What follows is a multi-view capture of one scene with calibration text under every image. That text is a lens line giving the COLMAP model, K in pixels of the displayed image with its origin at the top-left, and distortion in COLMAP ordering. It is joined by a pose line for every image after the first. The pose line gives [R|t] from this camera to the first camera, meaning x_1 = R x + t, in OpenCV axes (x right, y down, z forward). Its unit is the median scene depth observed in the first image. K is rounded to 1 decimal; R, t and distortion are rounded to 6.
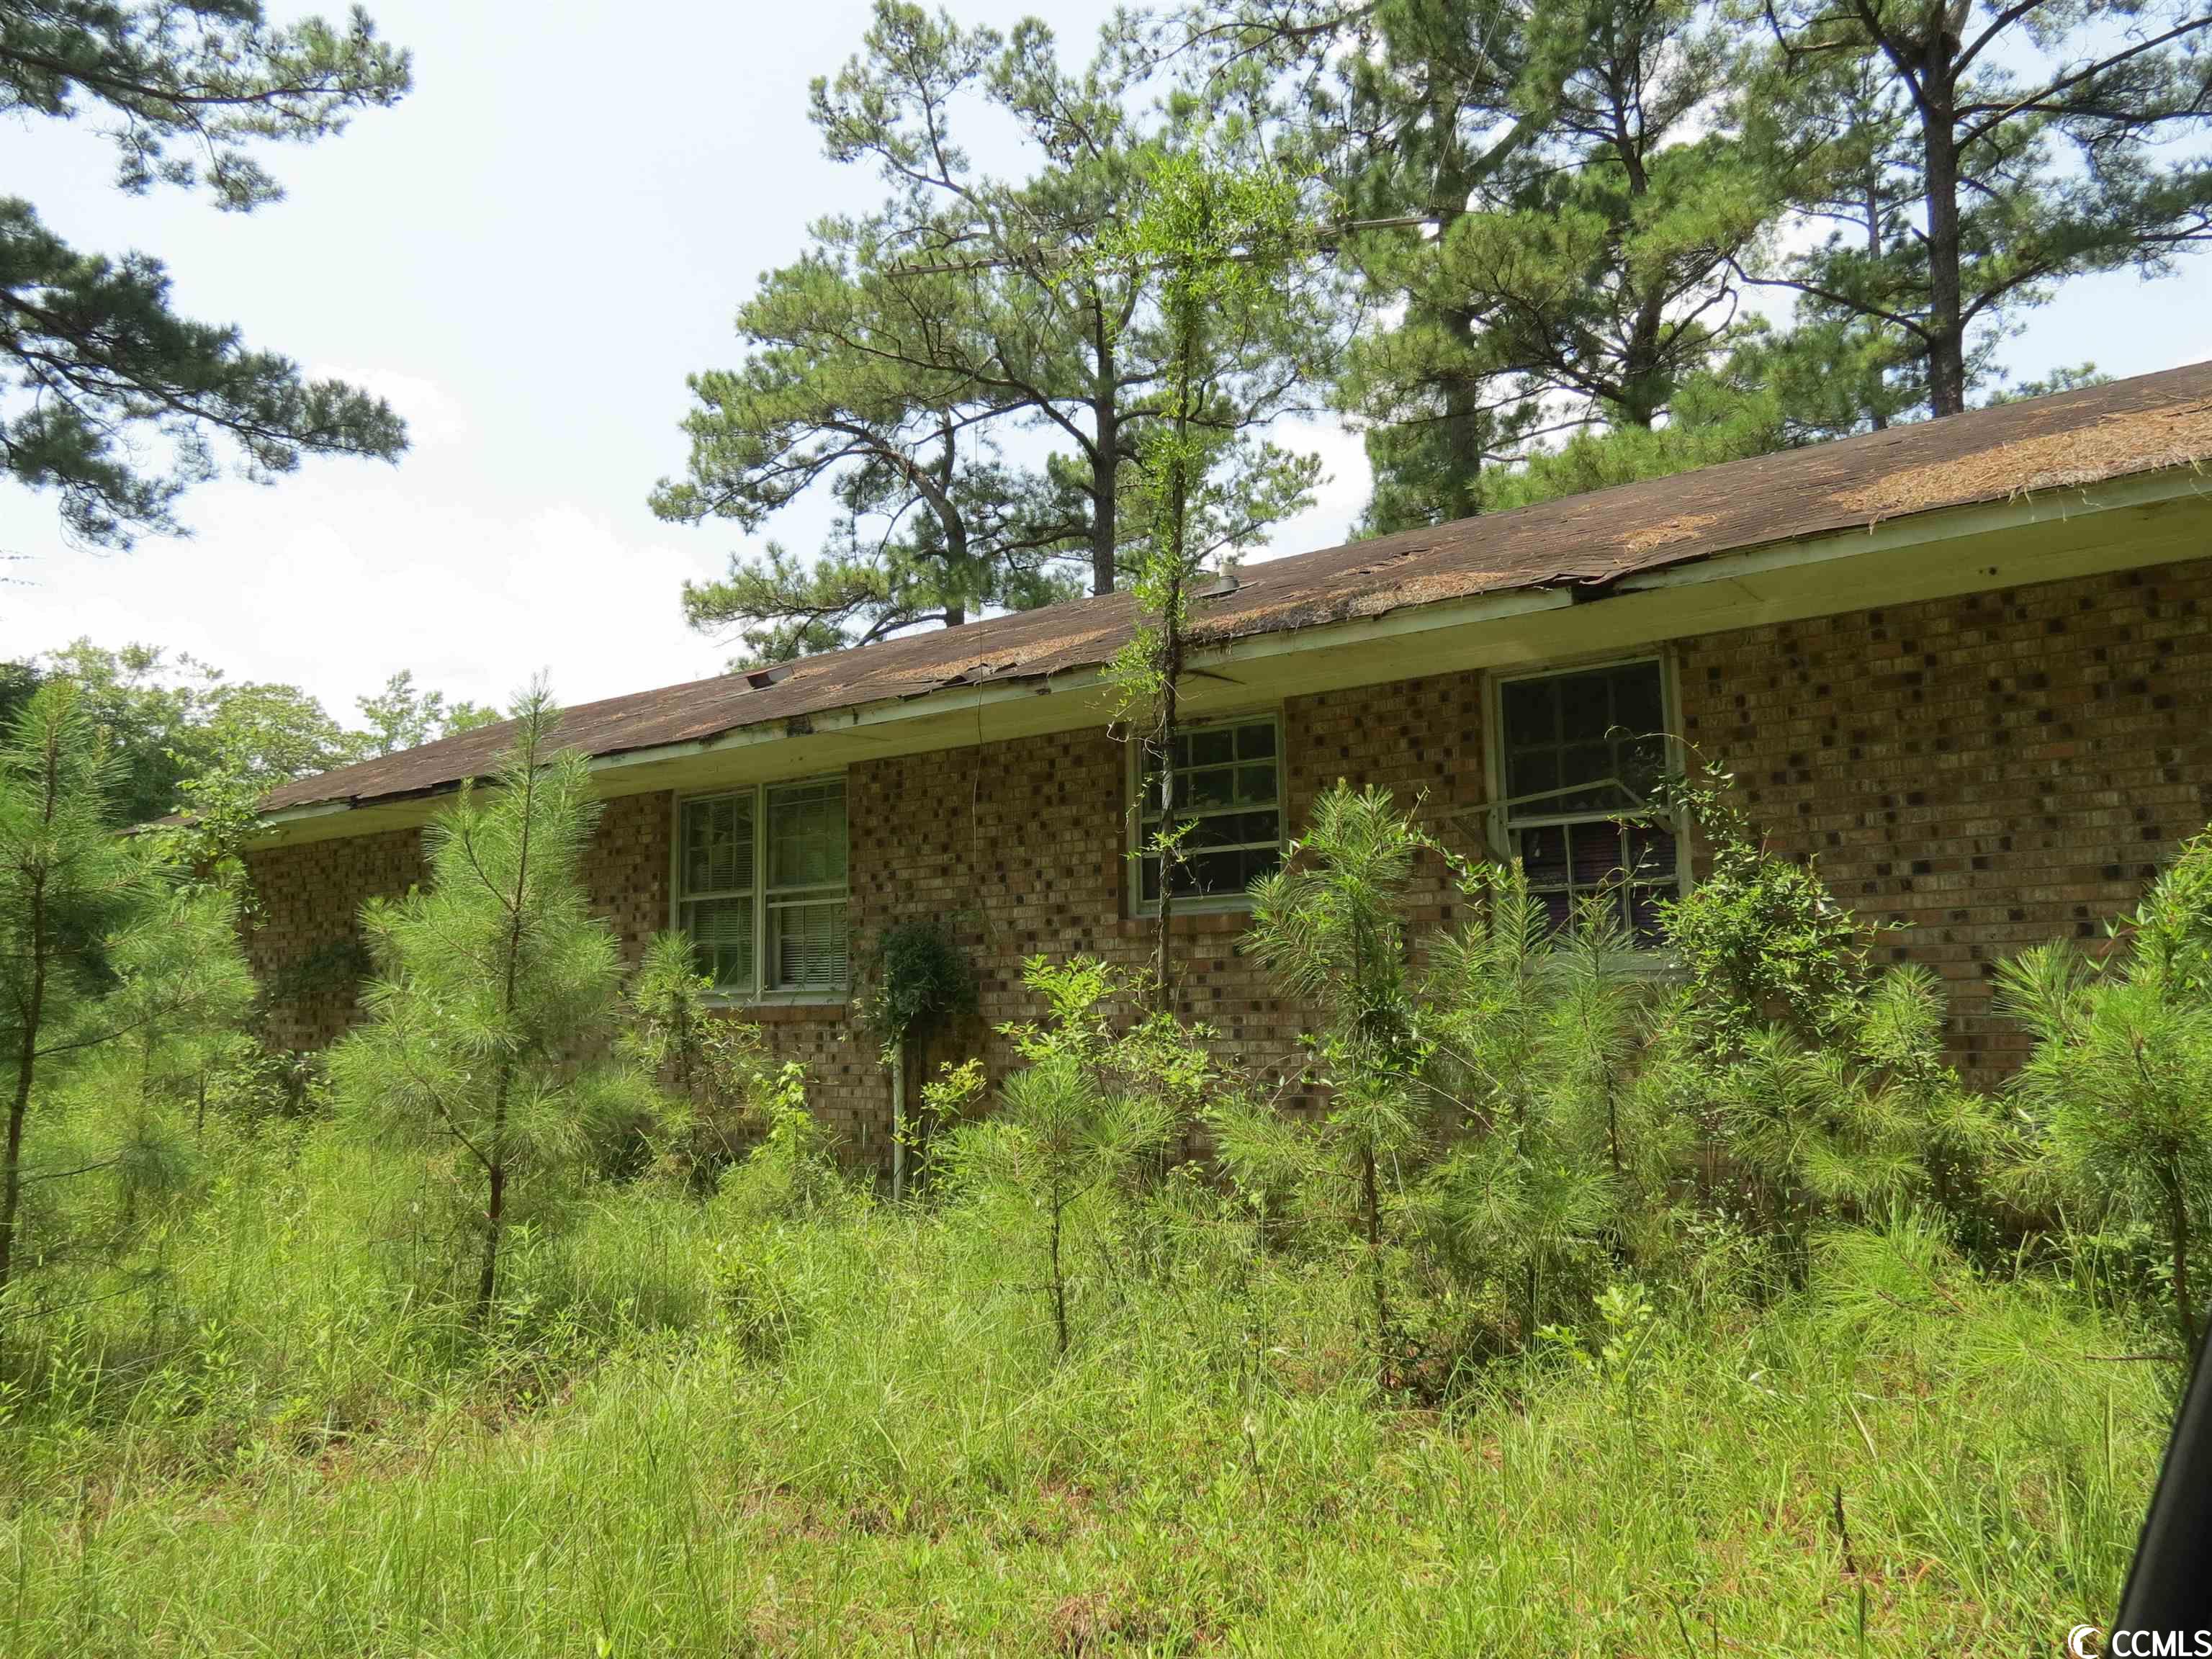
lens RADIAL K [[1532.7, 0, 1106.0], [0, 1532.7, 829.5], [0, 0, 1]] dist [0.001626, 0.004992]
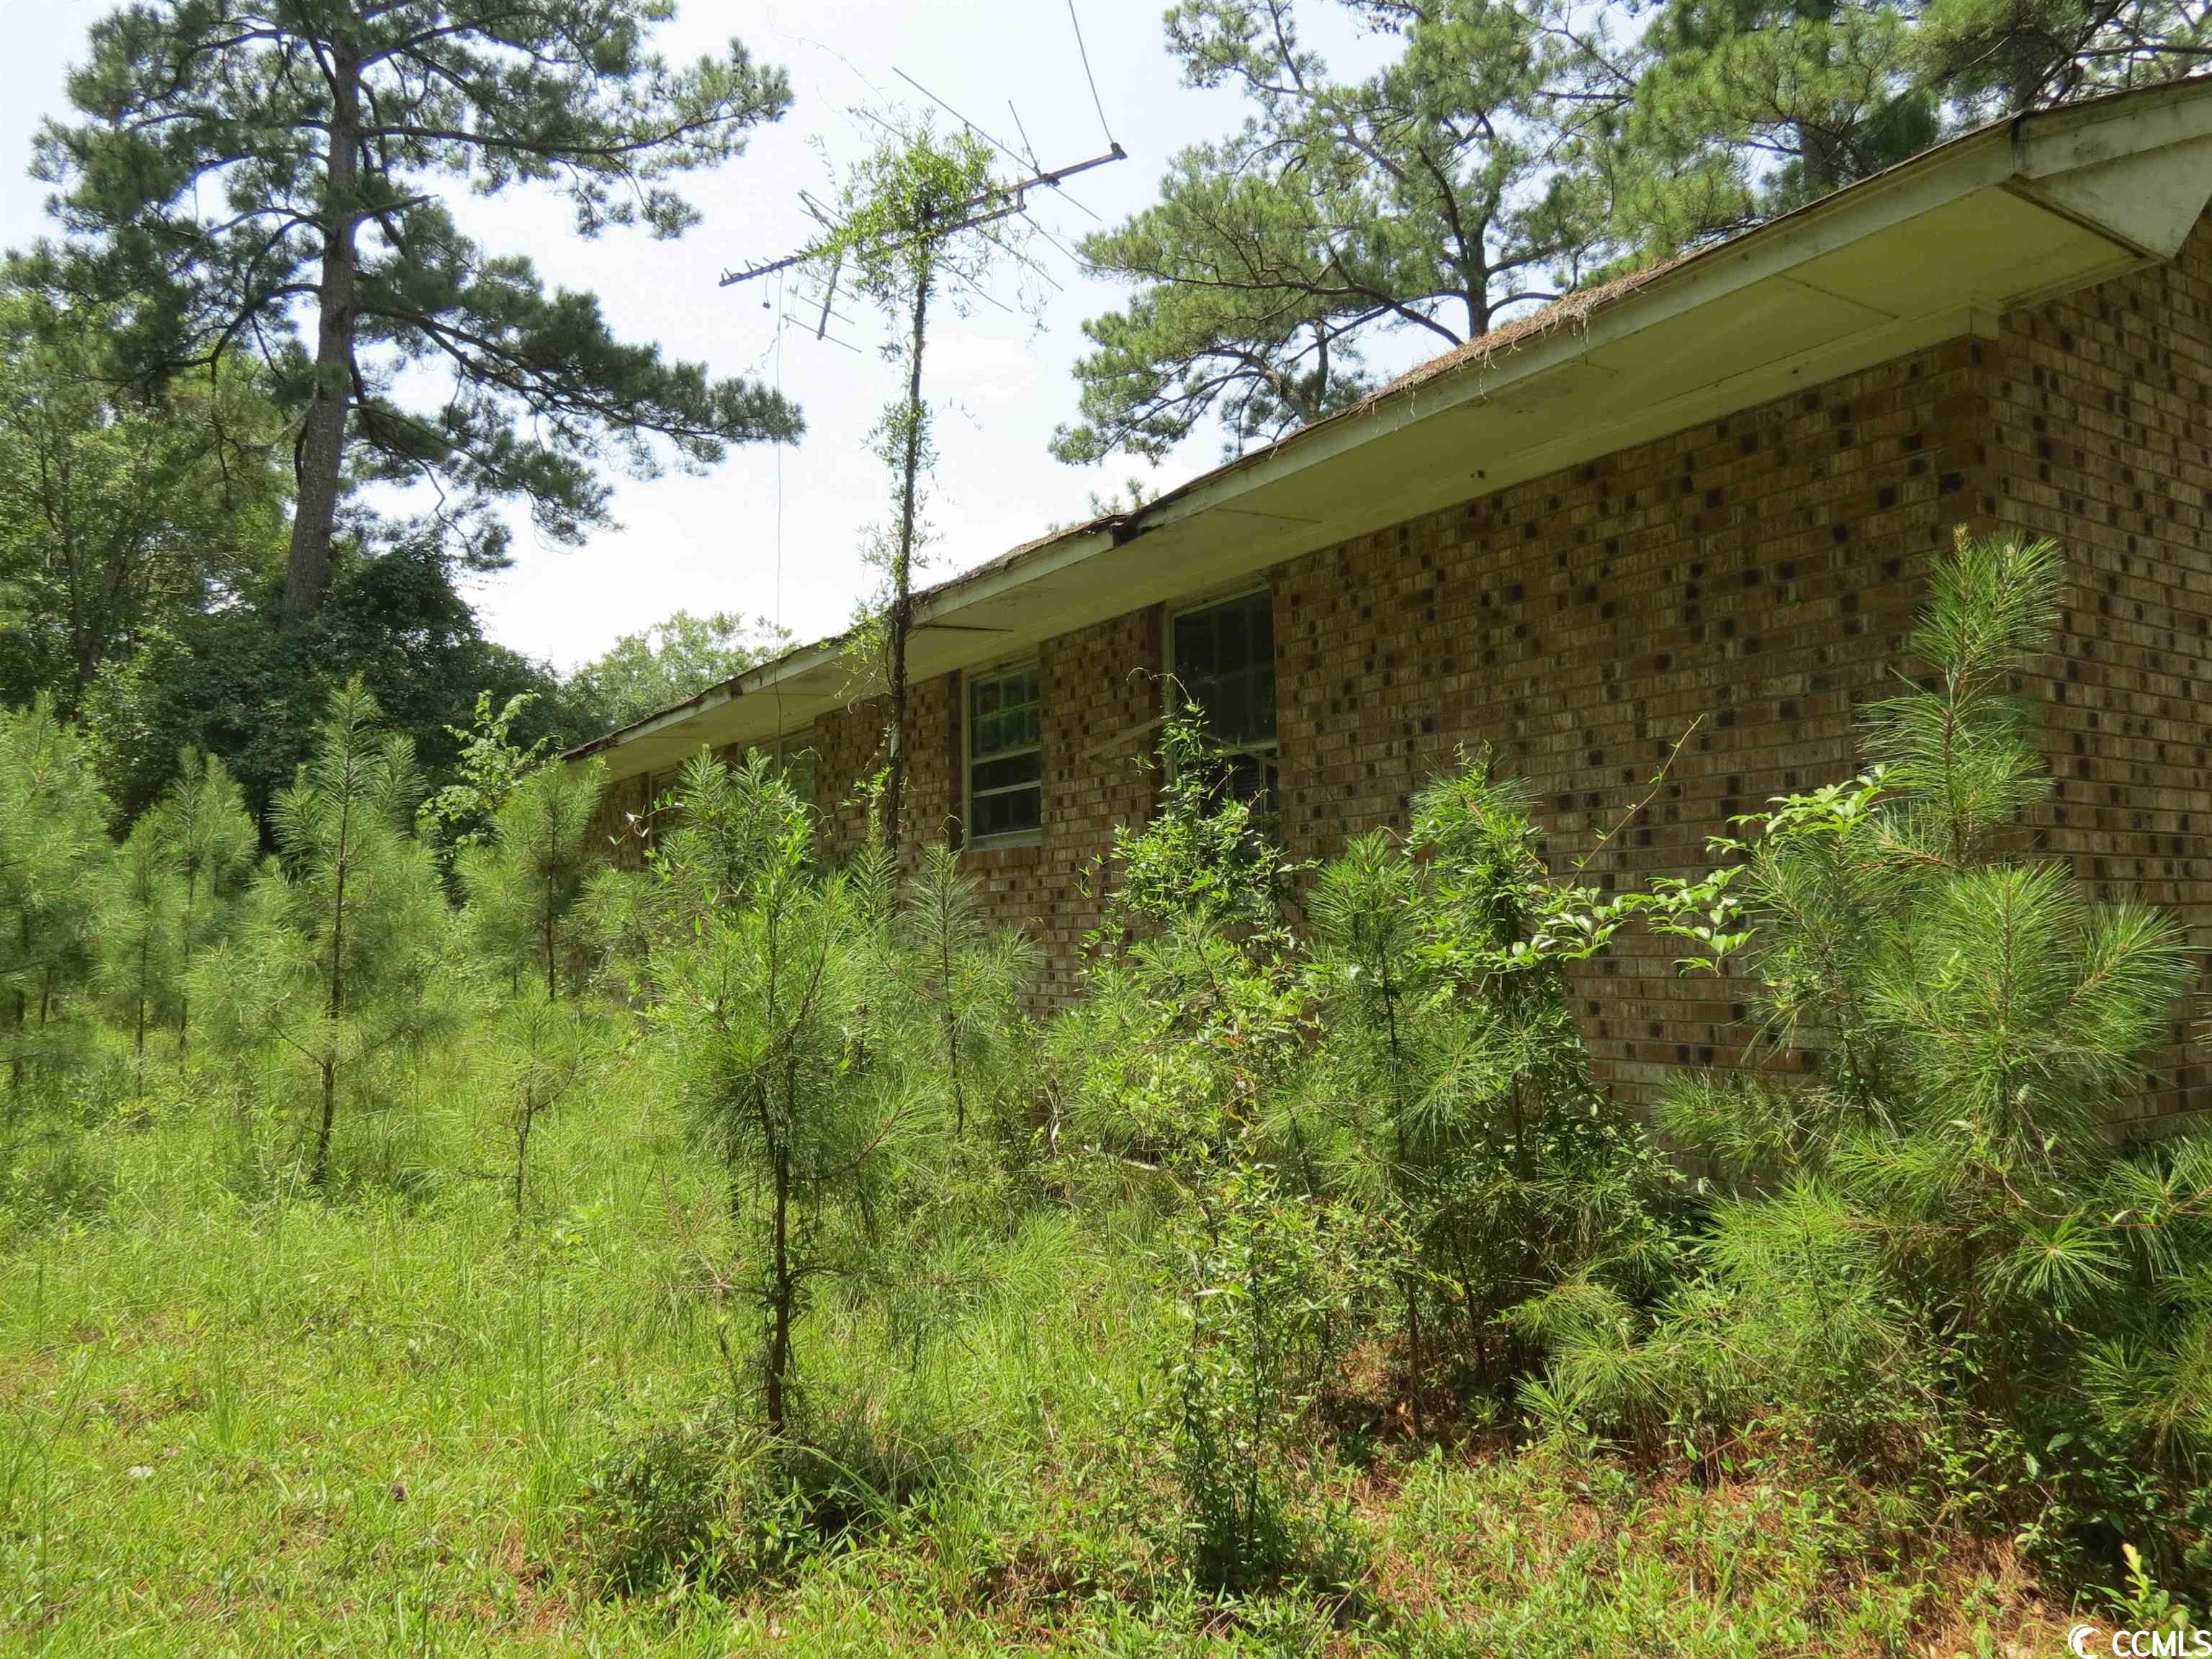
lens RADIAL K [[1521.2, 0, 1106.0], [0, 1521.2, 829.5], [0, 0, 1]] dist [-0.002863, 0.003577]
pose [[0.941414, -0.027094, -0.336164, 0.116383], [0.046431, 0.997688, 0.049617, -0.002167], [0.334042, -0.062319, 0.940496, 0.010390]]
